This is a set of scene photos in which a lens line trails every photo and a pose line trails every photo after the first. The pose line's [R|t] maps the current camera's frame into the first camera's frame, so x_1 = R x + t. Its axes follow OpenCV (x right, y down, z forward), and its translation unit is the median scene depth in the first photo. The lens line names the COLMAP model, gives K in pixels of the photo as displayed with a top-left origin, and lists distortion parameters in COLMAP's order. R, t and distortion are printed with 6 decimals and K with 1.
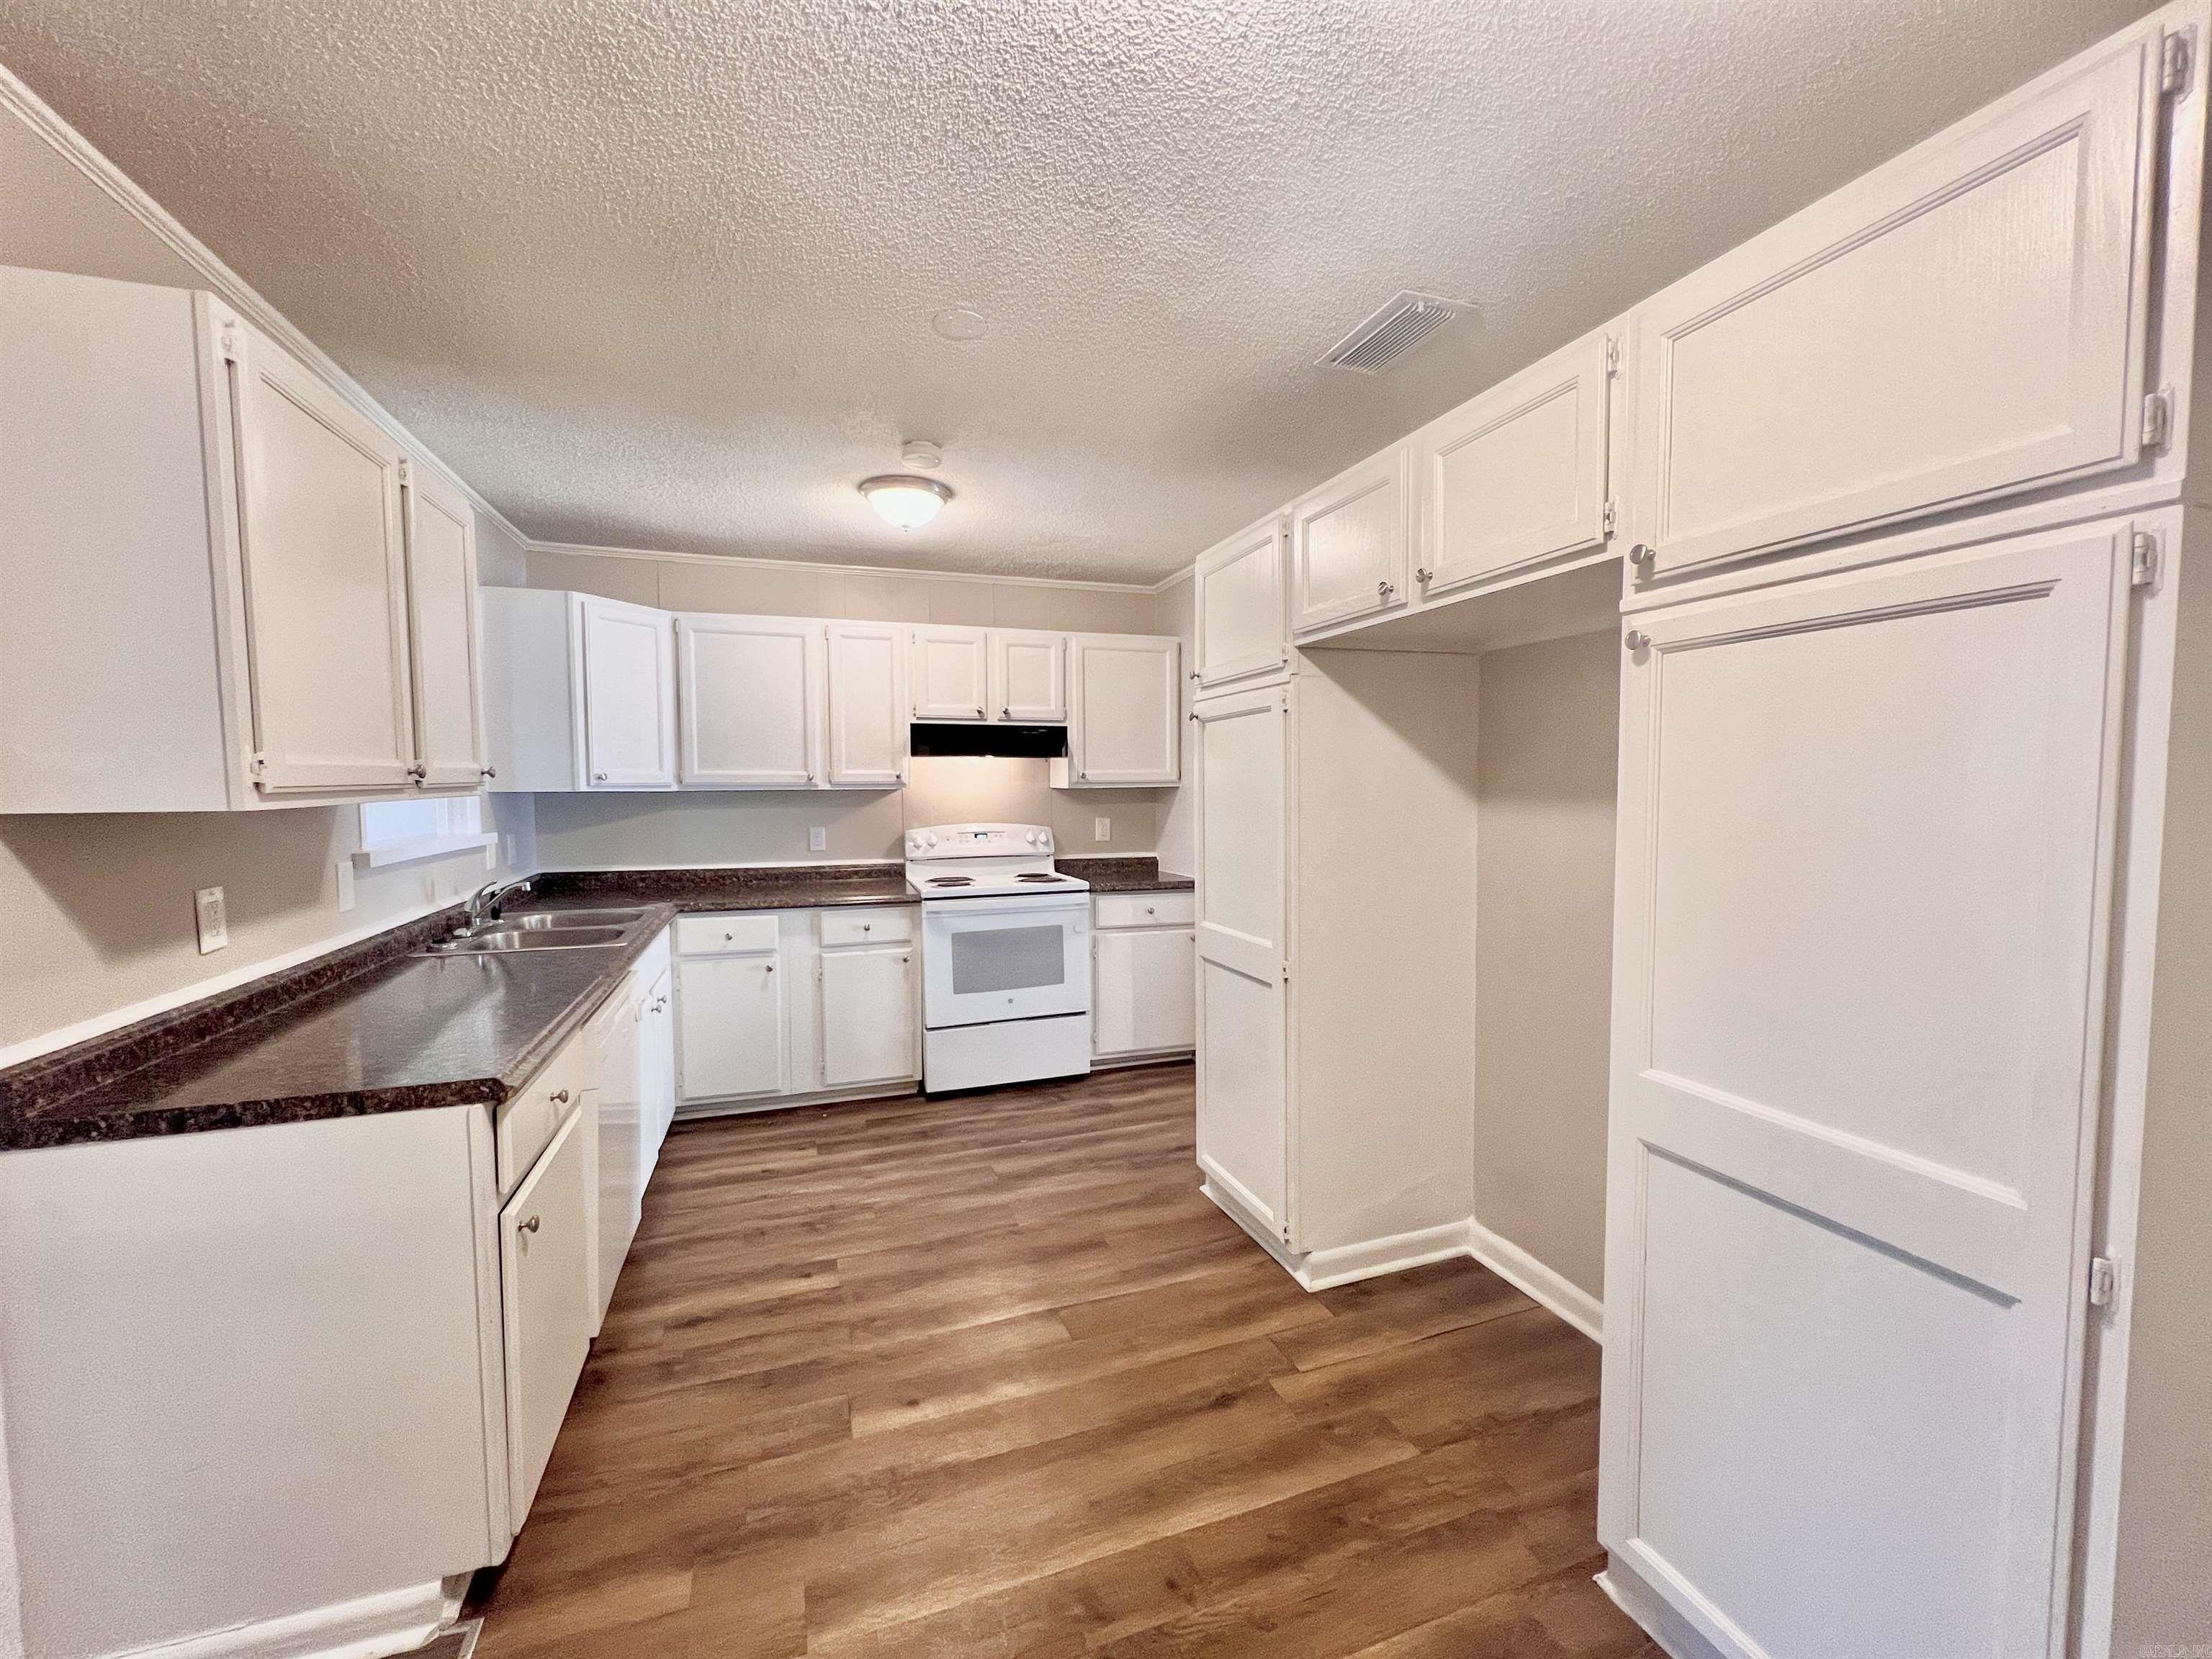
lens RADIAL K [[887.7, 0, 1100.3], [0, 887.7, 833.1], [0, 0, 1]] dist [-0.000827, 0.000260]
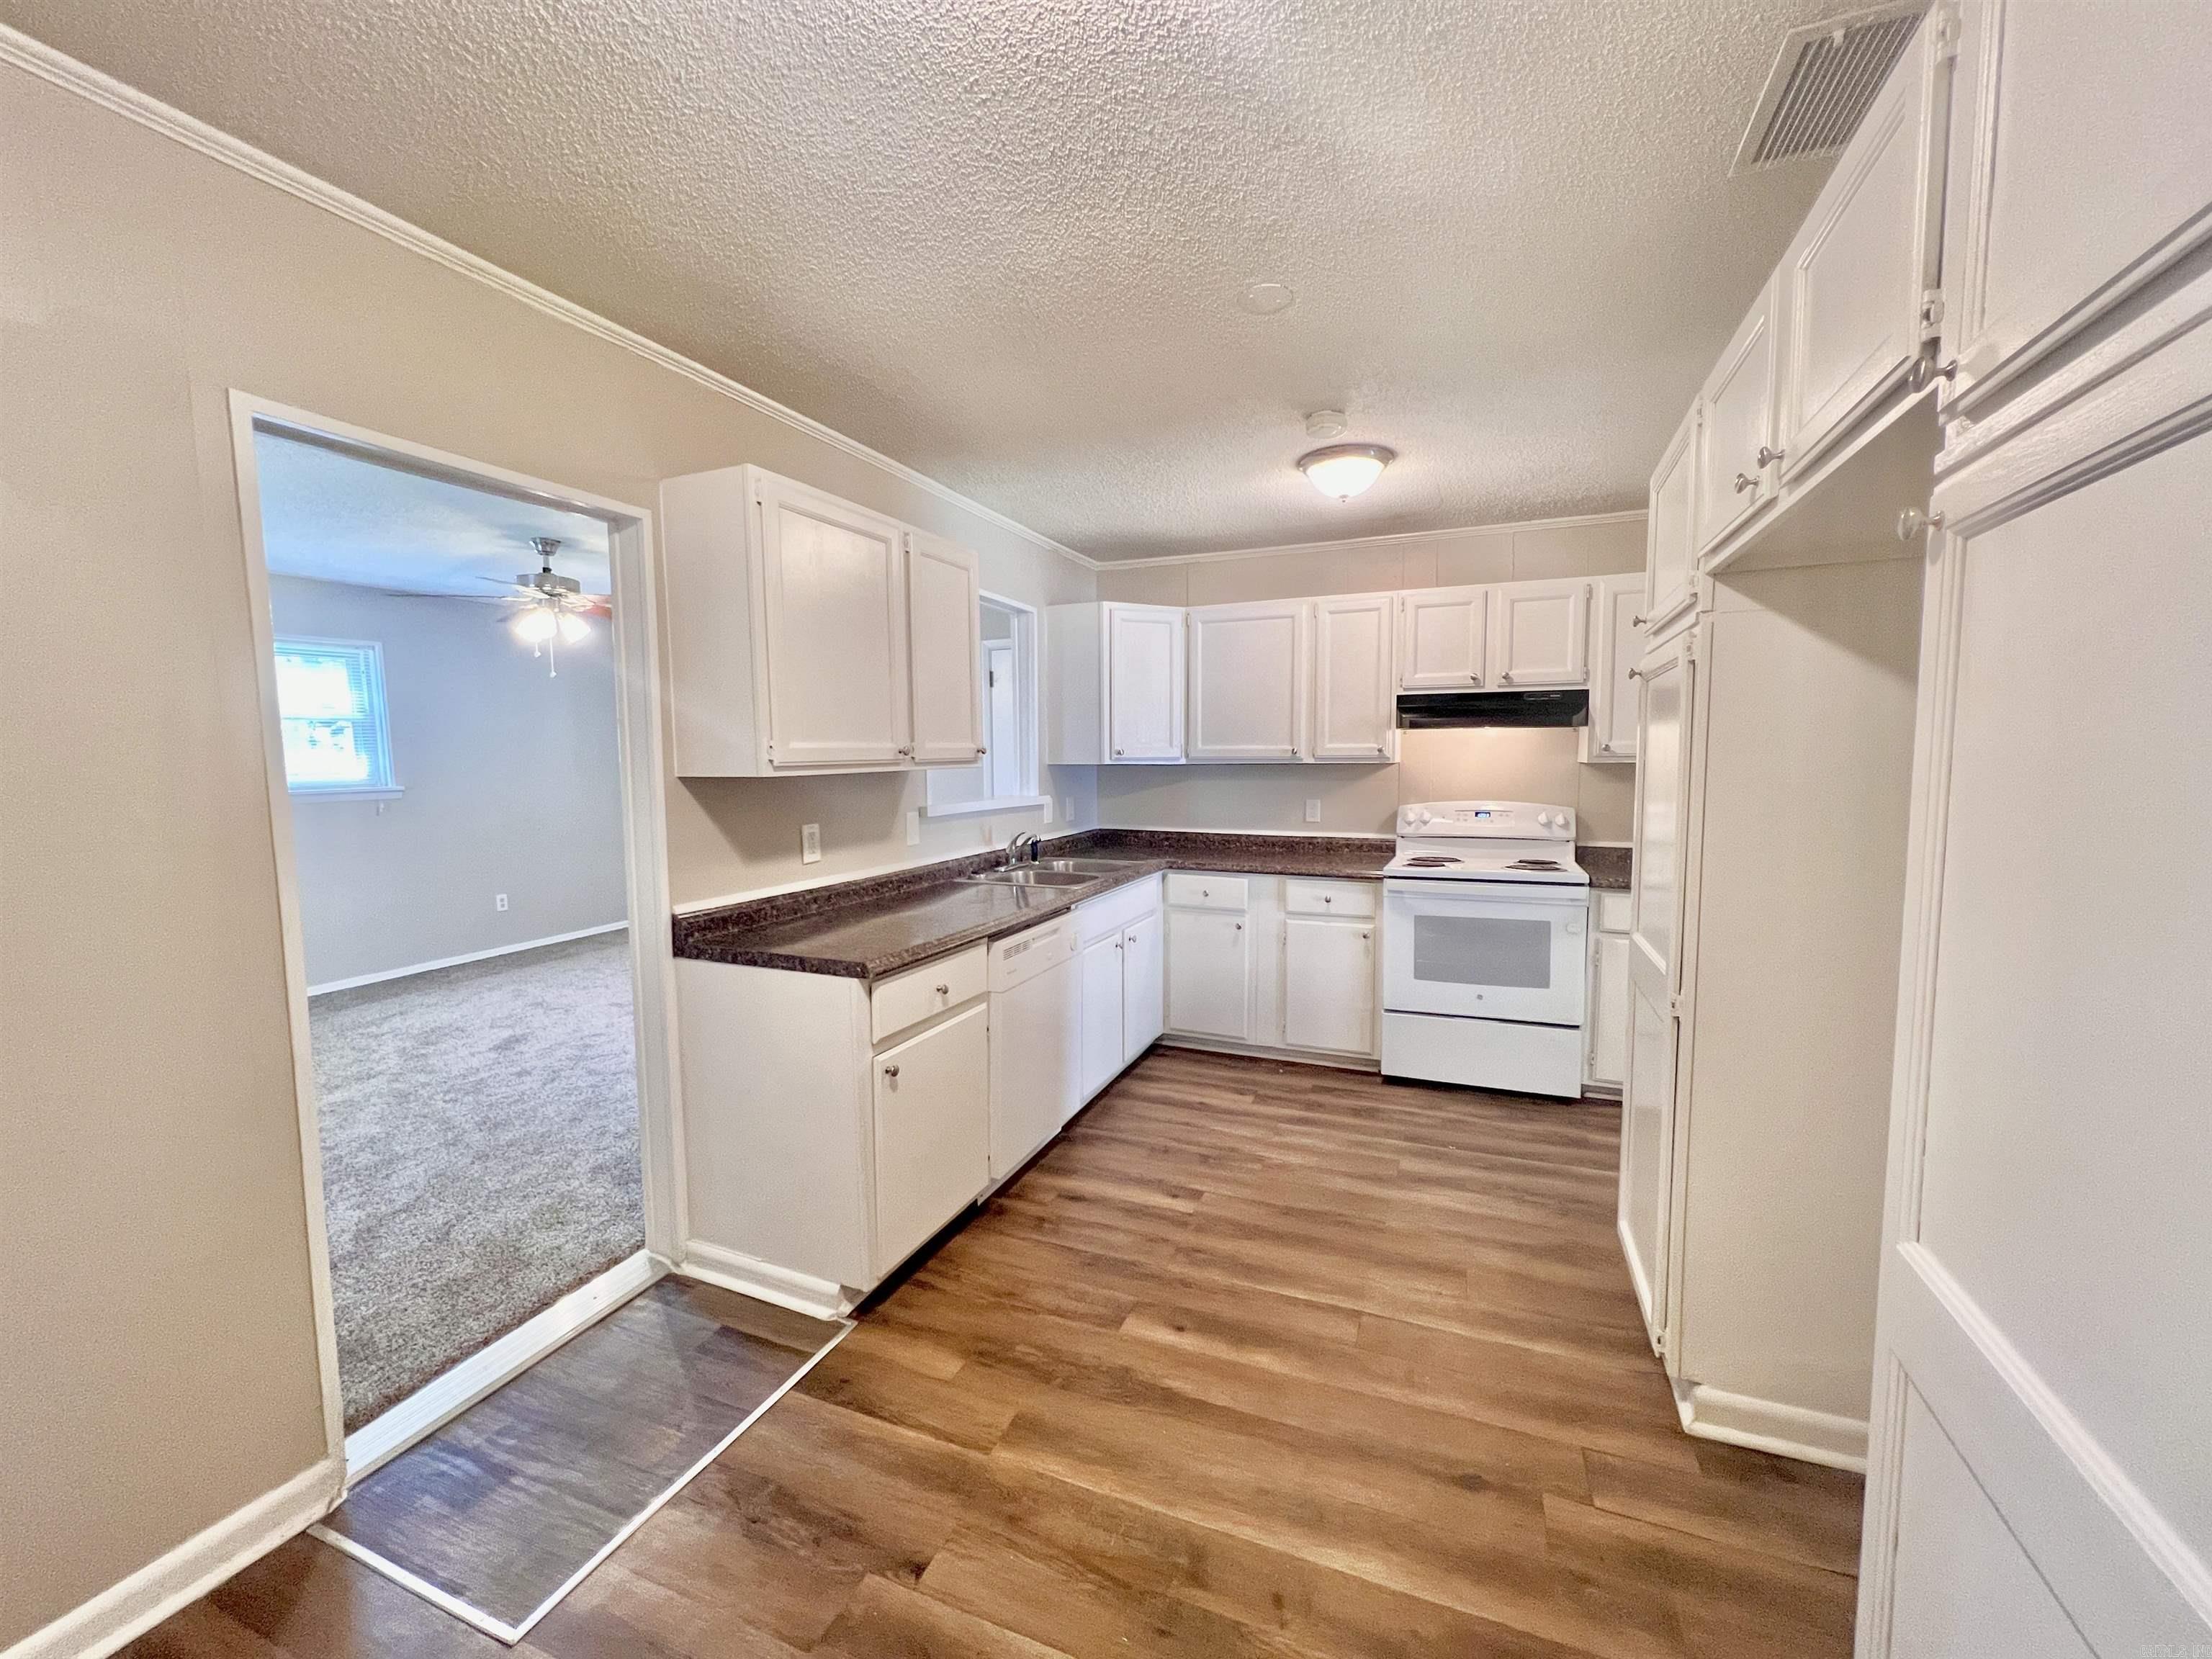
lens RADIAL K [[887.7, 0, 1100.3], [0, 887.7, 833.1], [0, 0, 1]] dist [-0.000827, 0.000260]
pose [[0.741999, 0.056894, -0.667982, 0.259366], [-0.035400, 0.998327, 0.045708, -0.007842], [0.669466, -0.010268, 0.742772, 0.082609]]
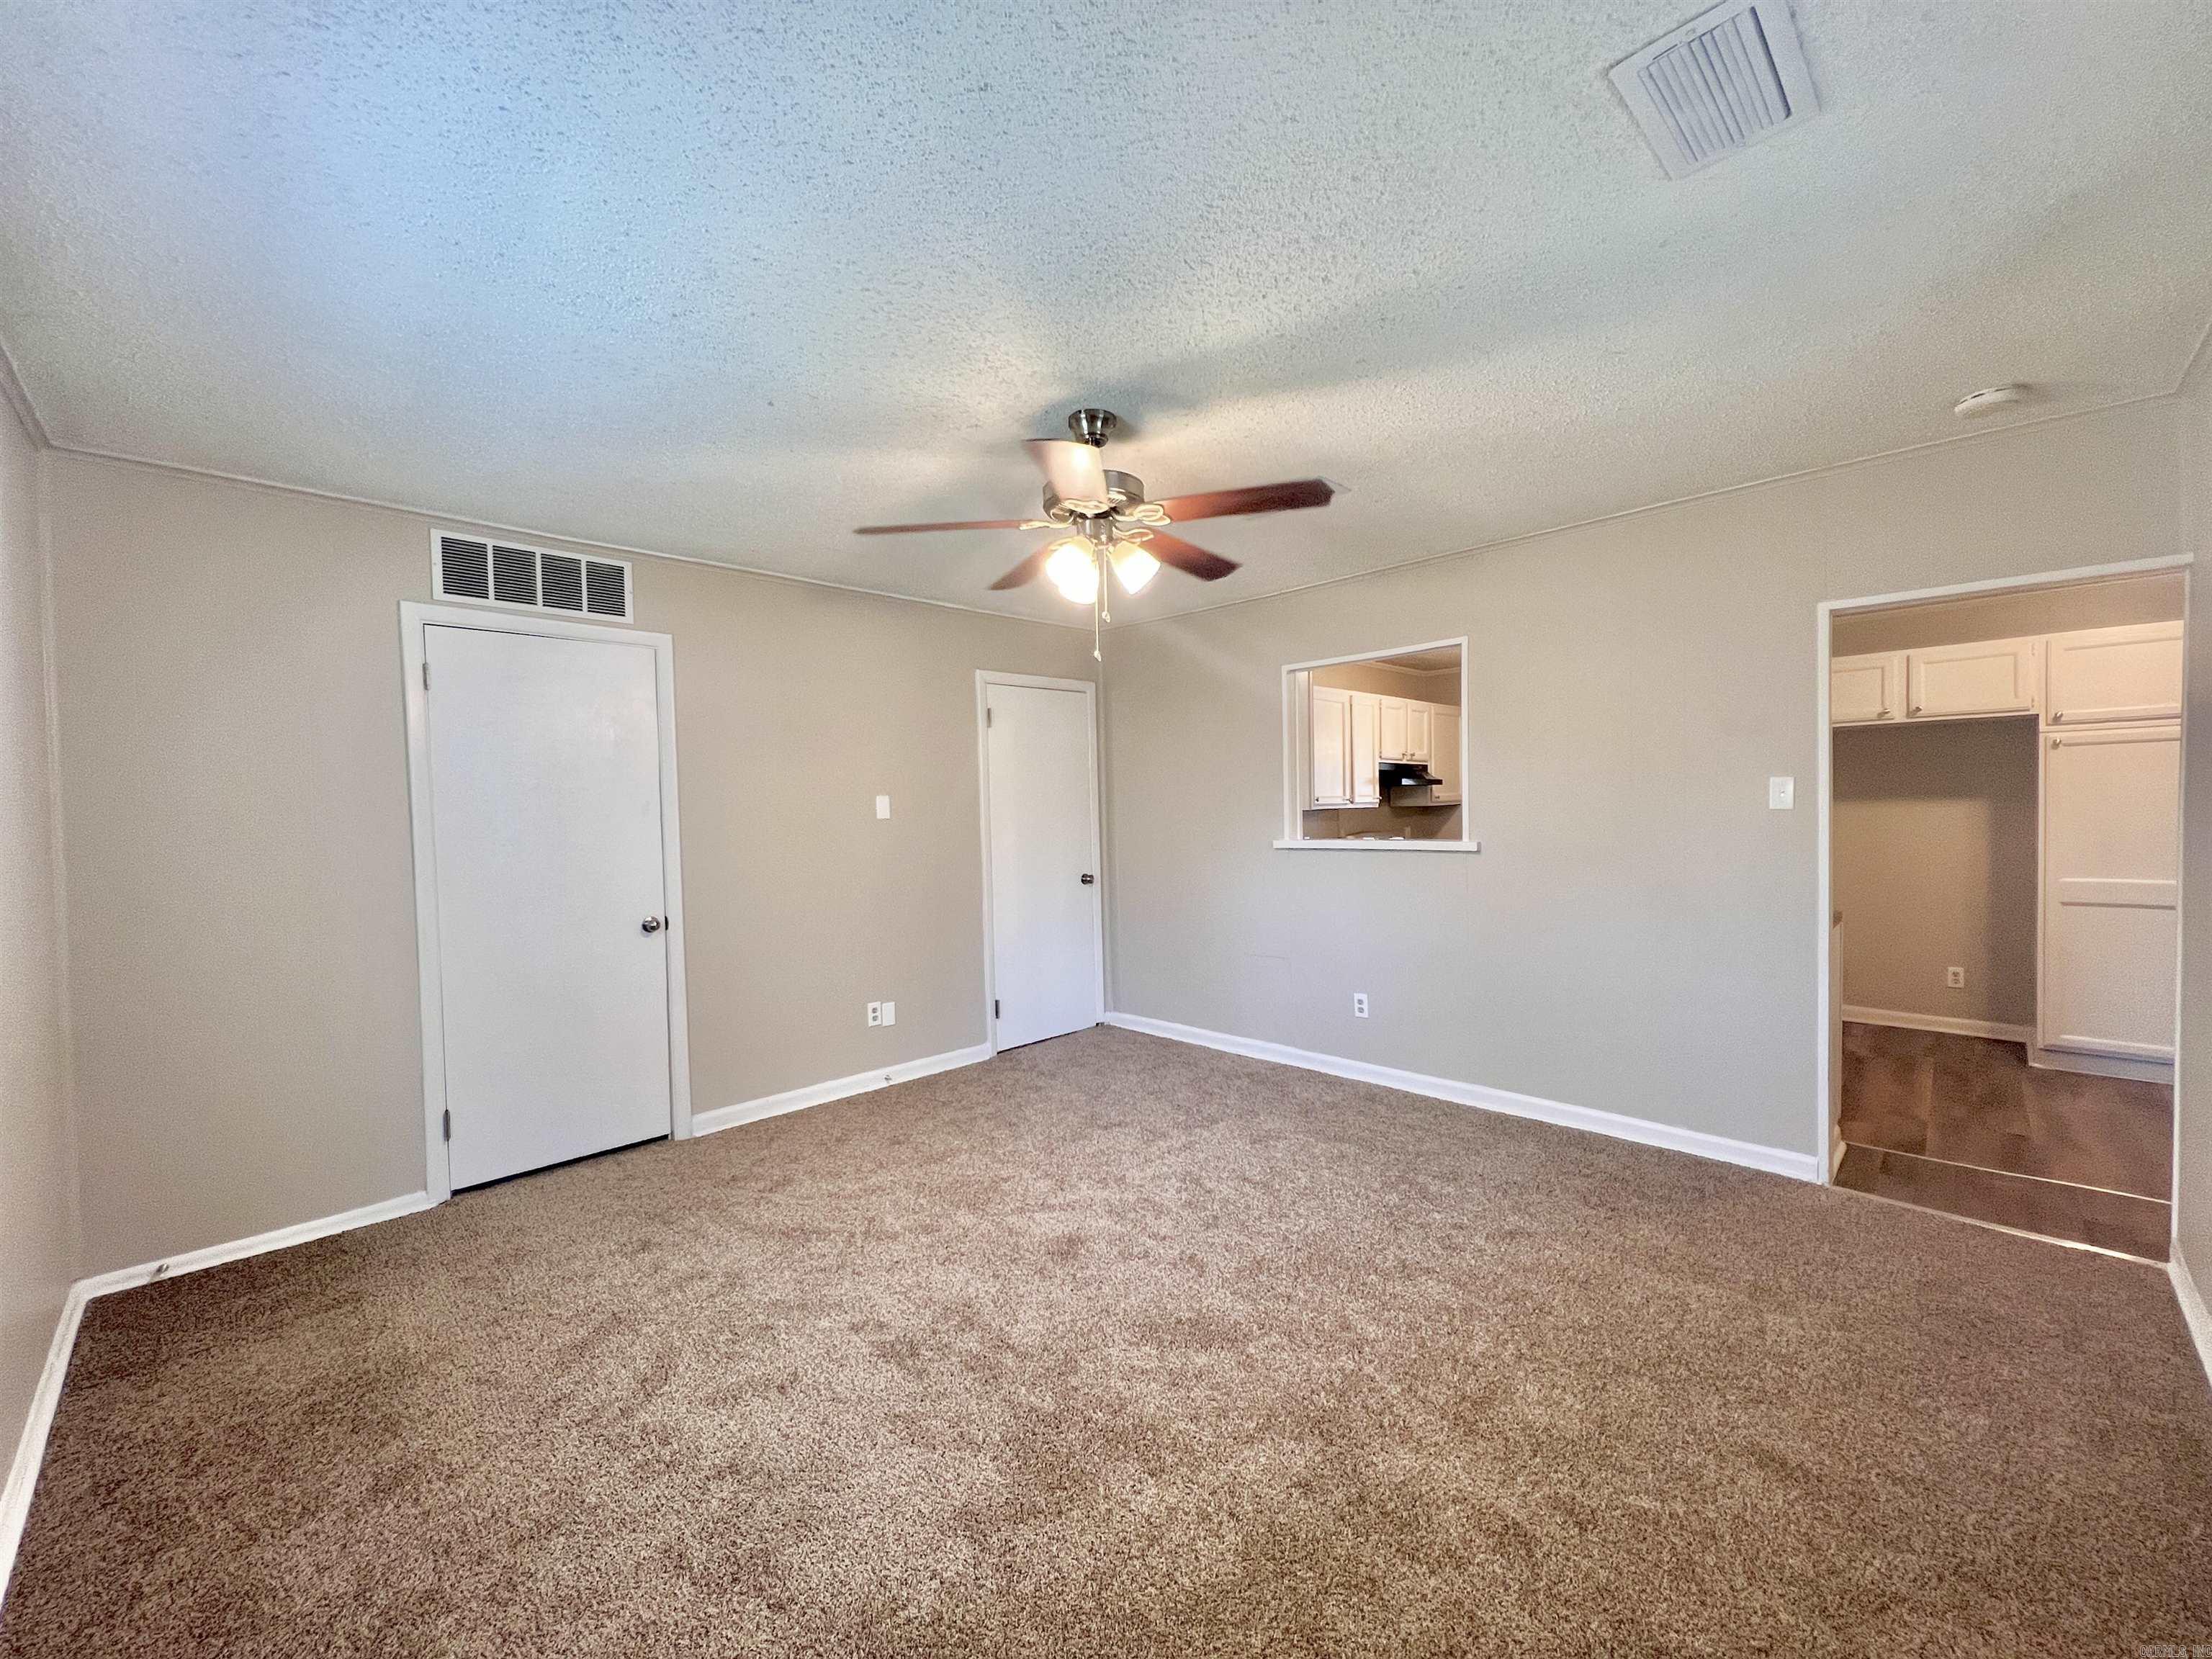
lens RADIAL K [[887.7, 0, 1100.3], [0, 887.7, 833.1], [0, 0, 1]] dist [-0.000827, 0.000260]
pose [[0.899164, -0.030595, 0.436542, -1.640750], [0.046709, 0.998564, -0.026224, 0.013242], [-0.435112, 0.043970, 0.899302, -0.147265]]
